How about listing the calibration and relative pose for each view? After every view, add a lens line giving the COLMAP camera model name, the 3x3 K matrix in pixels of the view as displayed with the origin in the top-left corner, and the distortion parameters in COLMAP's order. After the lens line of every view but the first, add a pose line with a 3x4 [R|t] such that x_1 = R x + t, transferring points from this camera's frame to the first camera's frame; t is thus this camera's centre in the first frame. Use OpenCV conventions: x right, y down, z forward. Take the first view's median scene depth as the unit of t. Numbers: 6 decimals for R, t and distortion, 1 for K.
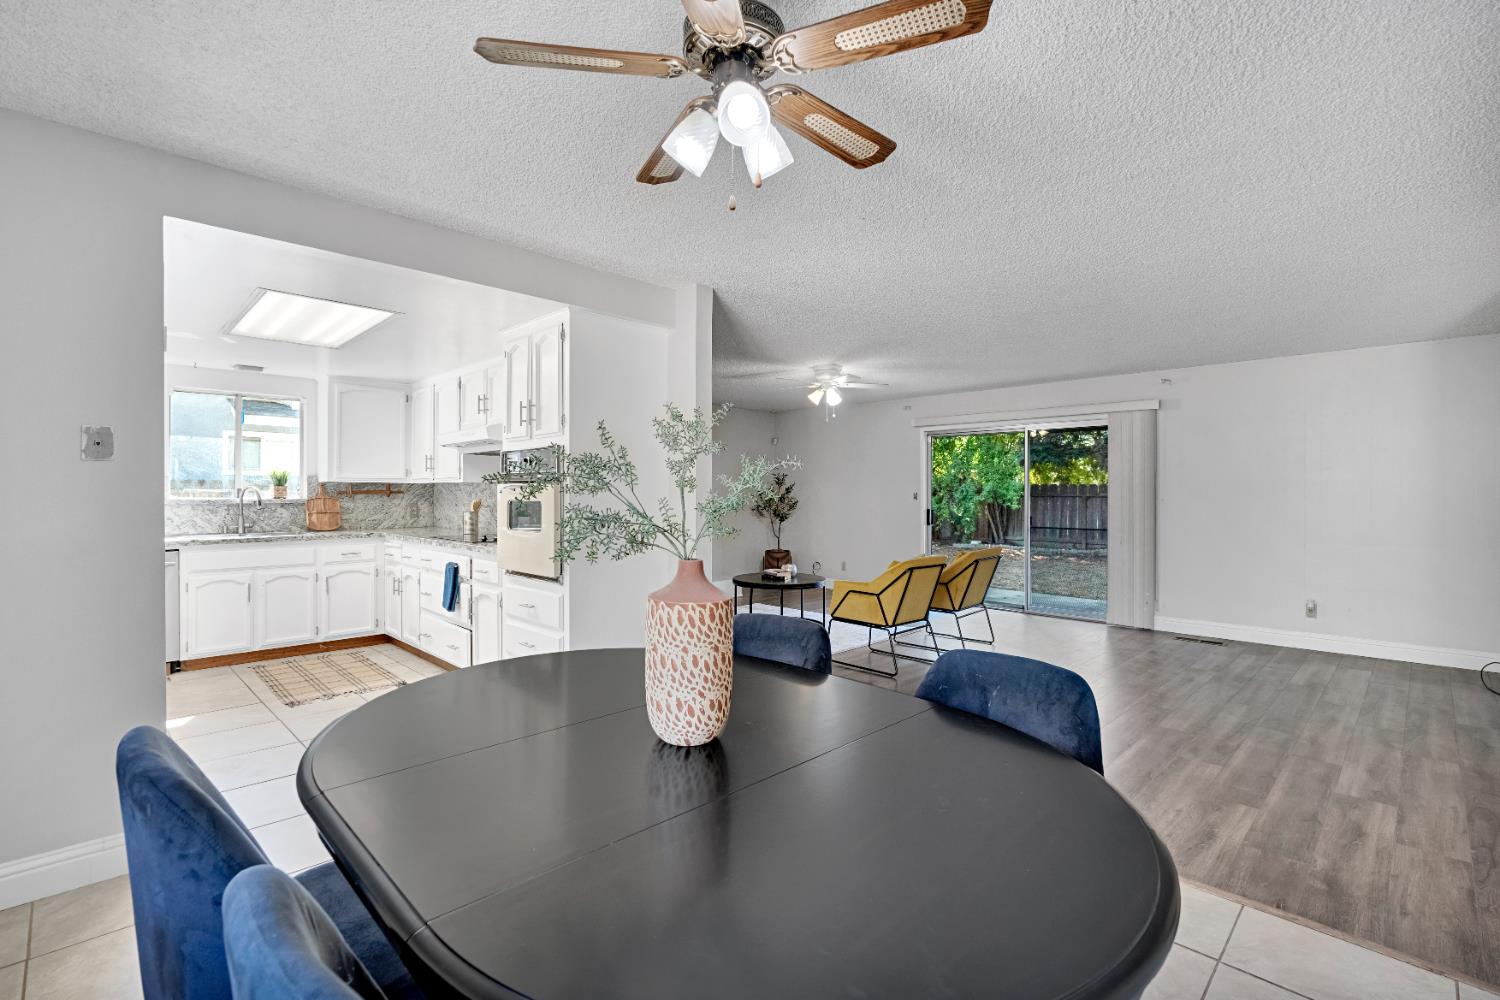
lens RADIAL K [[683.8, 0, 748.7], [0, 683.8, 495.6], [0, 0, 1]] dist [-0.001771, 0.000145]
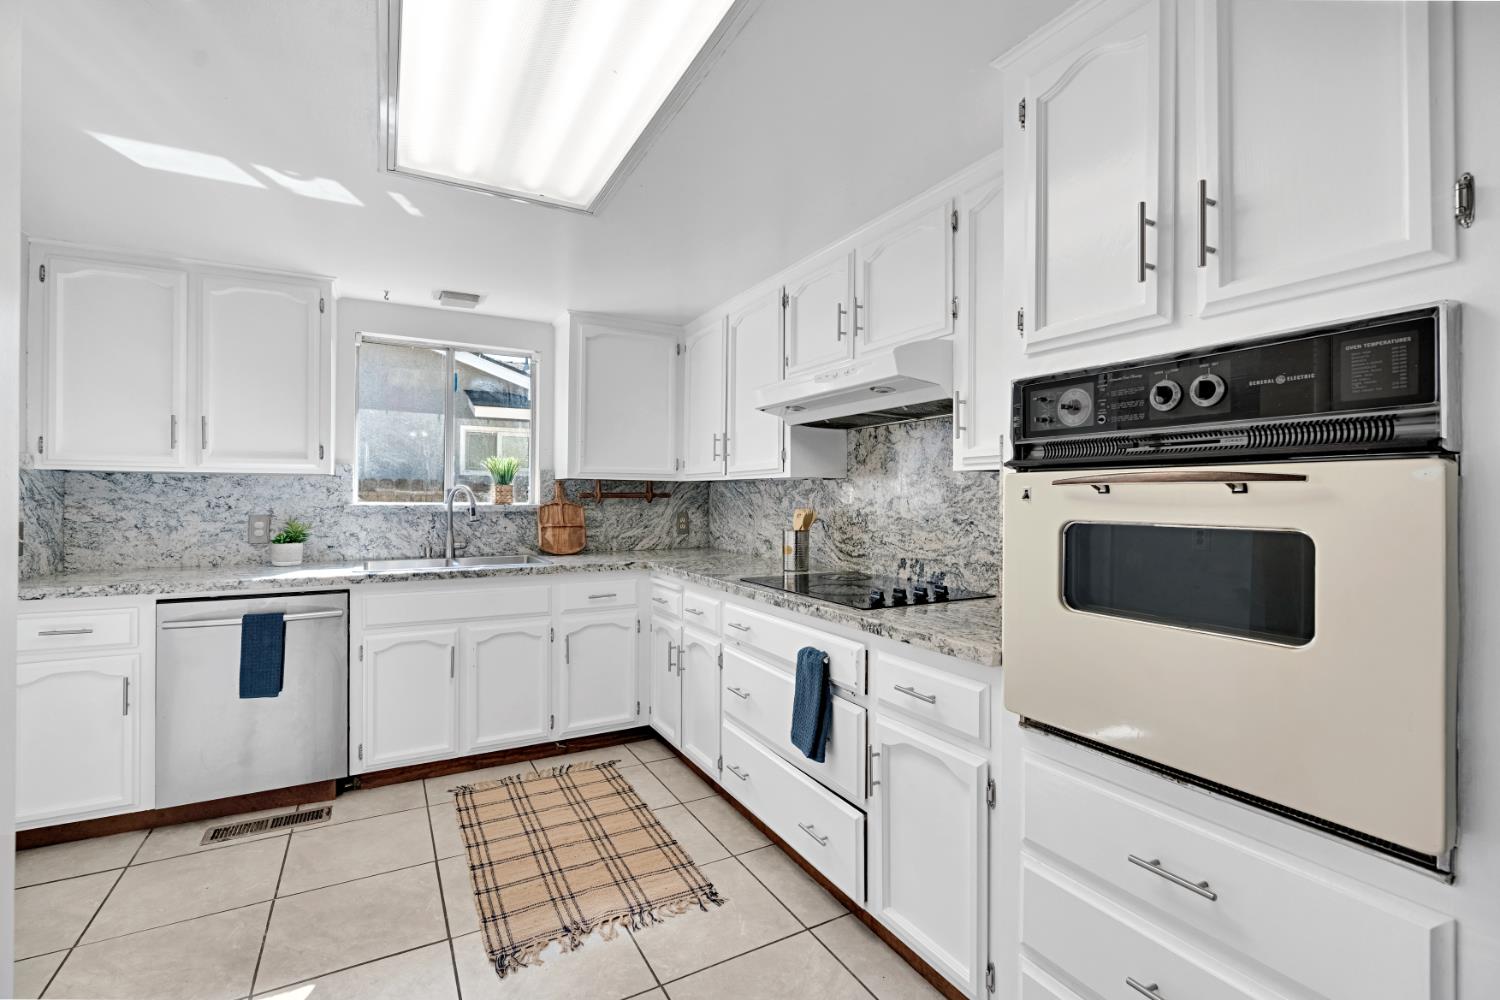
lens RADIAL K [[672.0, 0, 752.7], [0, 672.0, 493.4], [0, 0, 1]] dist [-0.003690, 0.000441]
pose [[0.962993, 0.002361, -0.269518, -0.295124], [-0.004814, 0.999953, -0.008442, -0.001888], [0.269485, 0.009427, 0.962958, 0.464466]]
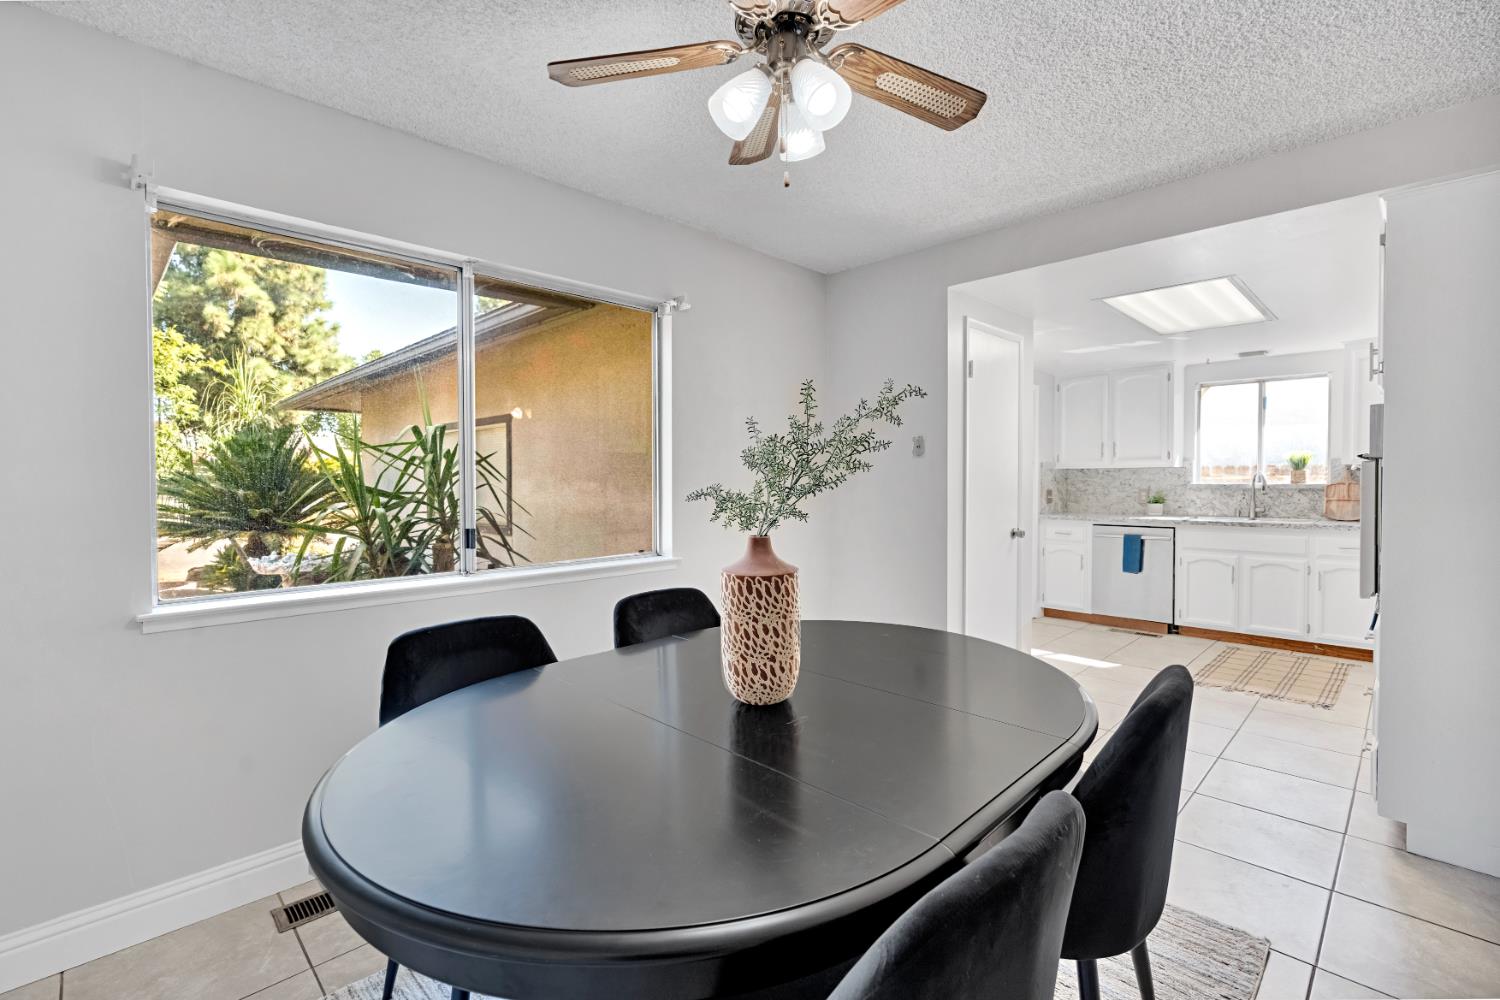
lens RADIAL K [[672.0, 0, 752.7], [0, 672.0, 493.4], [0, 0, 1]] dist [-0.003690, 0.000441]
pose [[0.004100, 0.017812, -0.999833, 0.252491], [-0.000285, 0.999841, 0.017811, 0.001711], [0.999992, 0.000212, 0.004105, 0.252163]]
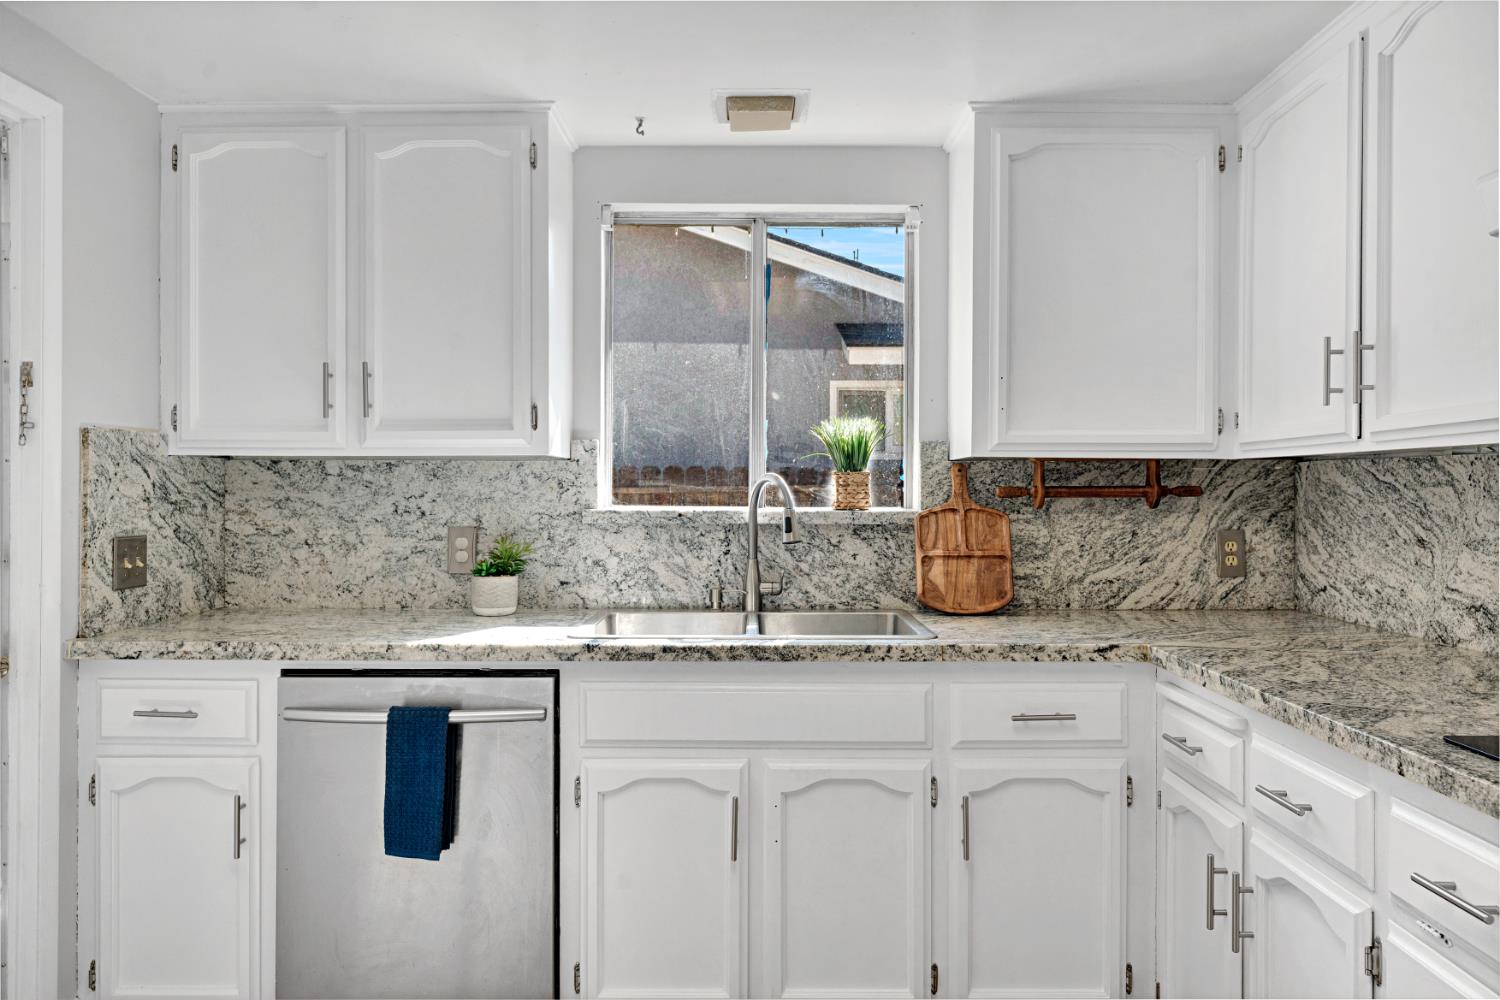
lens RADIAL K [[1044.8, 0, 747.8], [0, 1044.8, 491.2], [0, 0, 1]] dist [-0.001944, 0.000866]
pose [[0.703146, -0.000170, -0.711045, -0.373808], [-0.003753, 0.999985, -0.003951, -0.002810], [0.711035, 0.005447, 0.703135, 0.632105]]
